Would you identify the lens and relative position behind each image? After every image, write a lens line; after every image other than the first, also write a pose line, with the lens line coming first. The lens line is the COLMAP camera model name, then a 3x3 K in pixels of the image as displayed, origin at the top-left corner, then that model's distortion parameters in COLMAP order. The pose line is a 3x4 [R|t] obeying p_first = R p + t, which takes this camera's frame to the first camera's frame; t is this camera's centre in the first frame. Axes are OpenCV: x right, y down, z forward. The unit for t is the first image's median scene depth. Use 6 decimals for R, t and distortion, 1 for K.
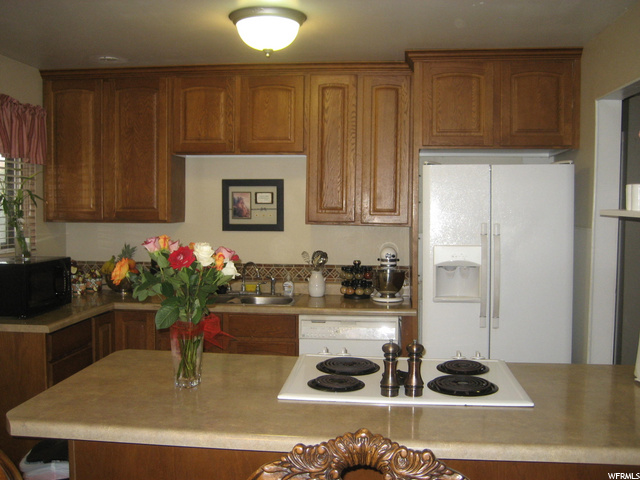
lens RADIAL K [[646.5, 0, 320.0], [0, 646.5, 240.0], [0, 0, 1]] dist [-0.154158, 0.018866]
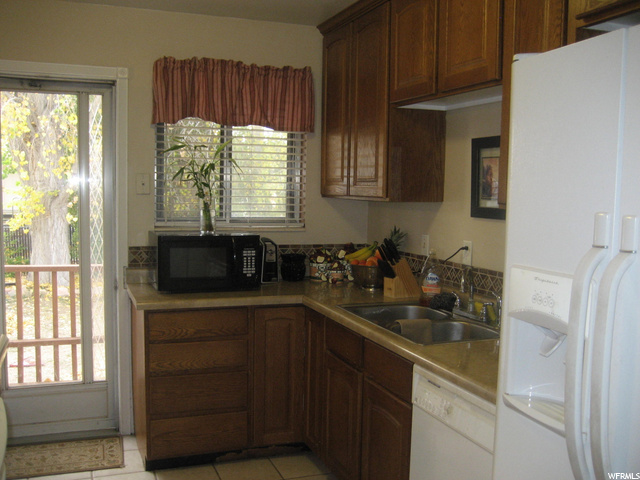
lens RADIAL K [[646.5, 0, 320.0], [0, 646.5, 240.0], [0, 0, 1]] dist [-0.154158, 0.018866]
pose [[0.468744, 0.078585, -0.879832, 0.377963], [-0.066590, 0.996344, 0.053515, -0.016346], [0.880821, 0.033503, 0.472263, 0.582629]]
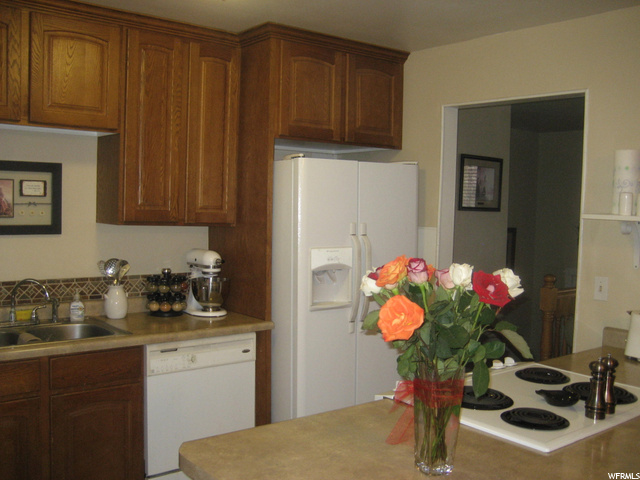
lens RADIAL K [[646.5, 0, 320.0], [0, 646.5, 240.0], [0, 0, 1]] dist [-0.154158, 0.018866]
pose [[0.708684, -0.026558, 0.705026, -0.367331], [0.016320, 0.999641, 0.021251, -0.017927], [-0.705337, -0.003554, 0.708863, 0.292181]]
